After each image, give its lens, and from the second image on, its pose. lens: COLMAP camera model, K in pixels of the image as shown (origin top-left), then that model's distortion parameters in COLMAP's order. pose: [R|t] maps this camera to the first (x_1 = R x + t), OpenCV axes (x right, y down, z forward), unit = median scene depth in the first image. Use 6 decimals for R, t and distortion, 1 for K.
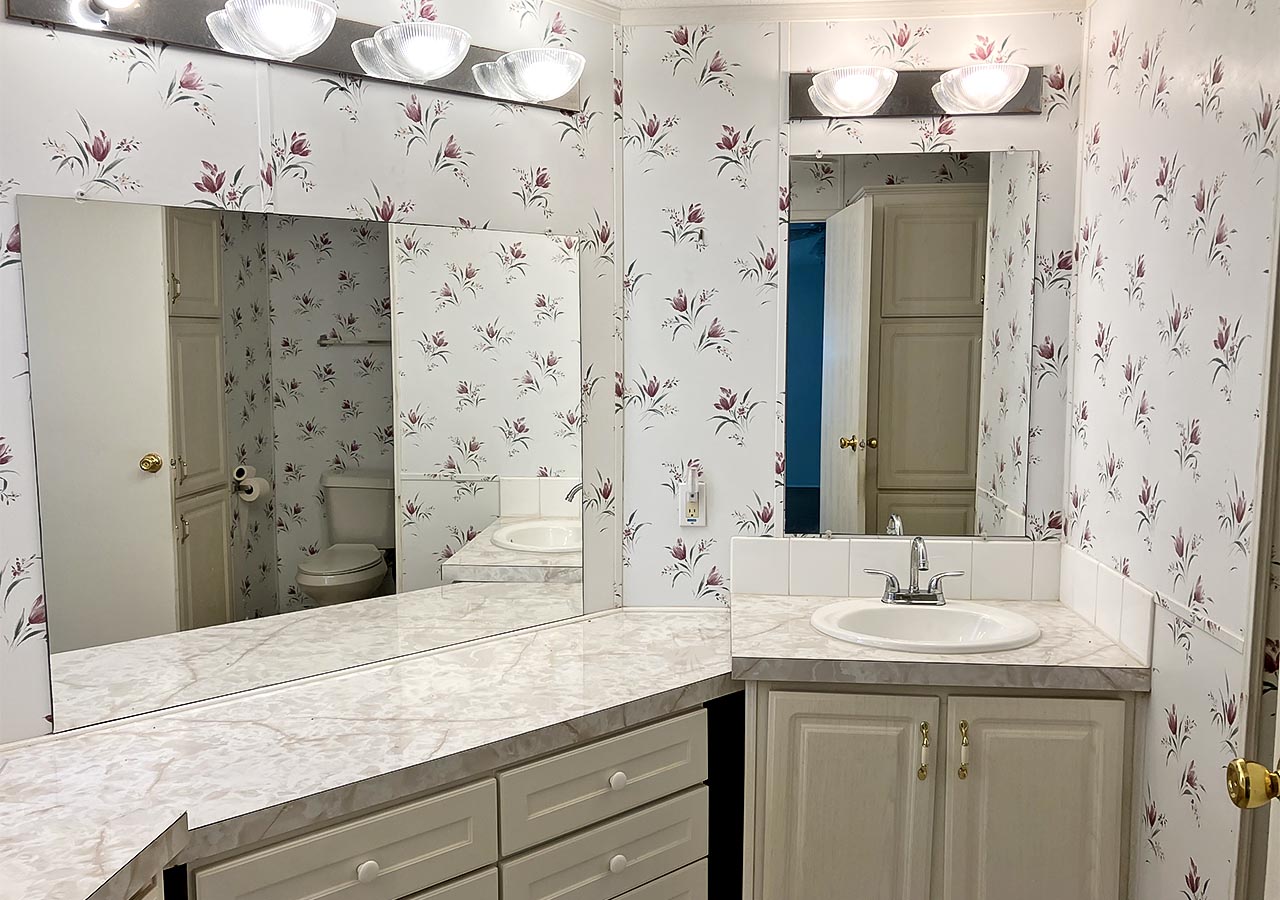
lens RADIAL K [[1050.4, 0, 632.8], [0, 1050.4, 448.2], [0, 0, 1]] dist [0.027365, -0.024480]
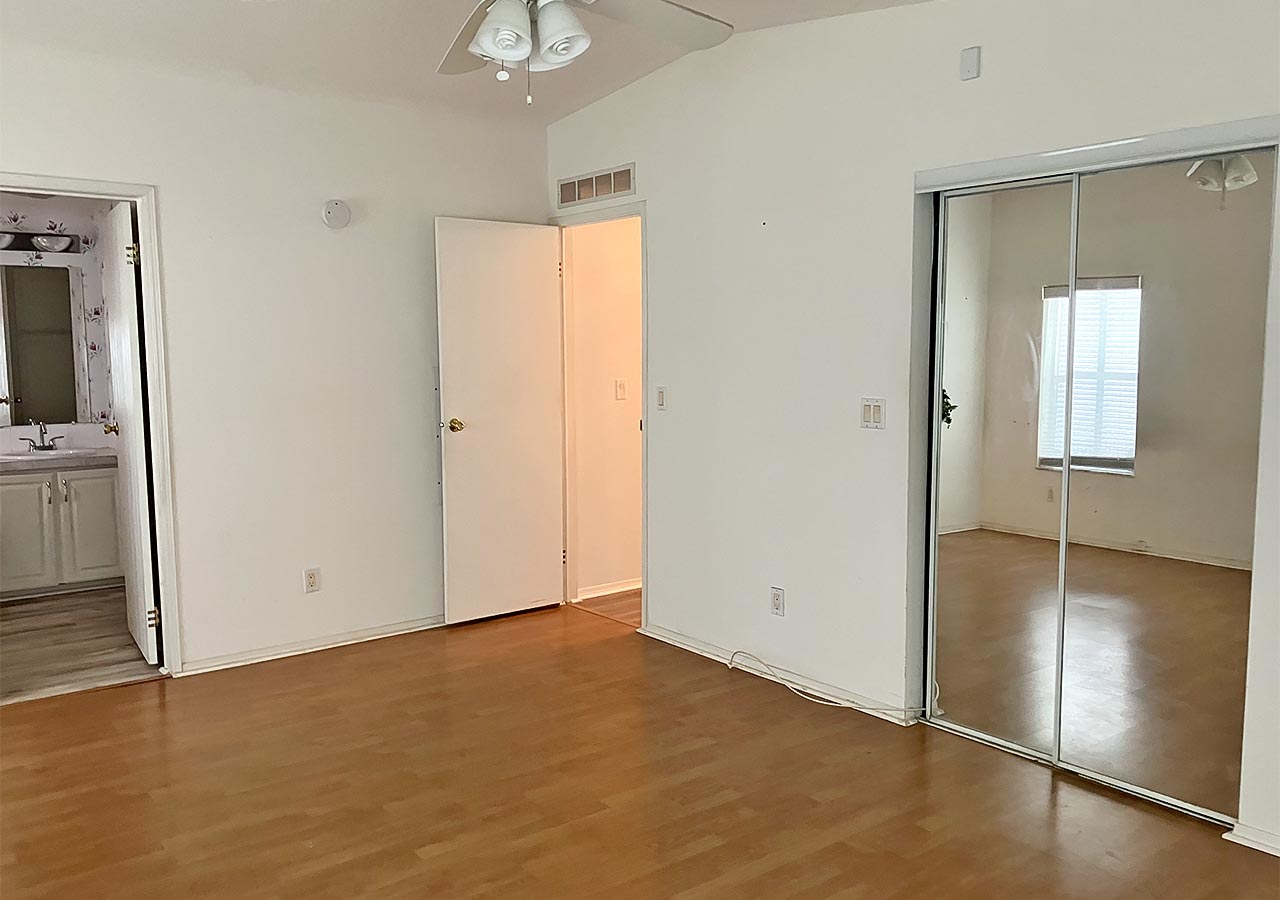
lens RADIAL K [[1050.4, 0, 641.3], [0, 1050.4, 455.3], [0, 0, 1]] dist [0.027365, -0.024480]
pose [[0.725261, -0.080773, 0.683720, -0.326335], [0.075641, 0.996430, 0.037479, 0.137456], [-0.684306, 0.024535, 0.728782, -1.402105]]
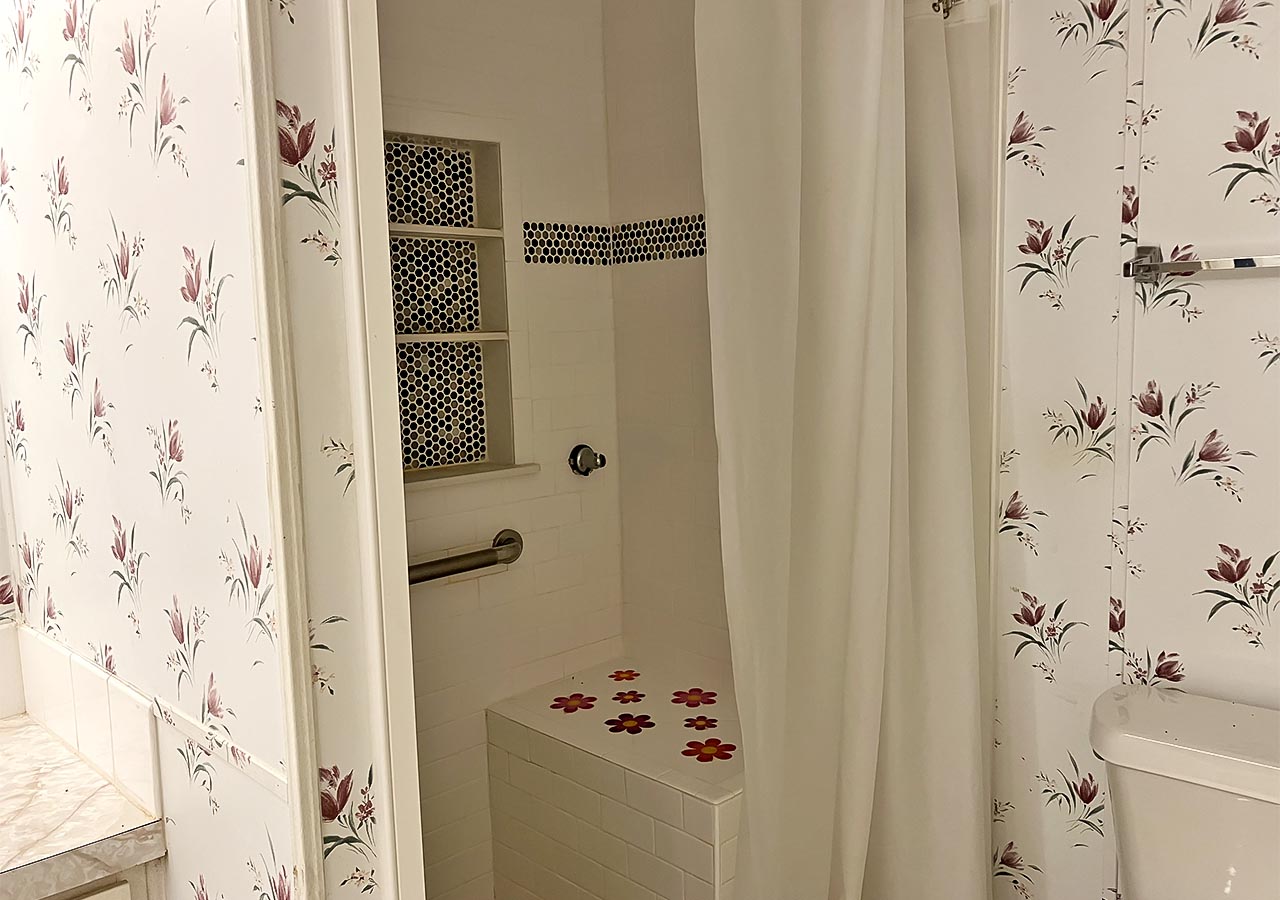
lens RADIAL K [[1050.4, 0, 634.9], [0, 1050.4, 455.7], [0, 0, 1]] dist [0.027365, -0.024480]
pose [[0.651648, -0.119245, 0.749090, 0.148851], [0.105910, 0.992196, 0.065810, -0.011333], [-0.751091, 0.036451, 0.659191, 0.239419]]
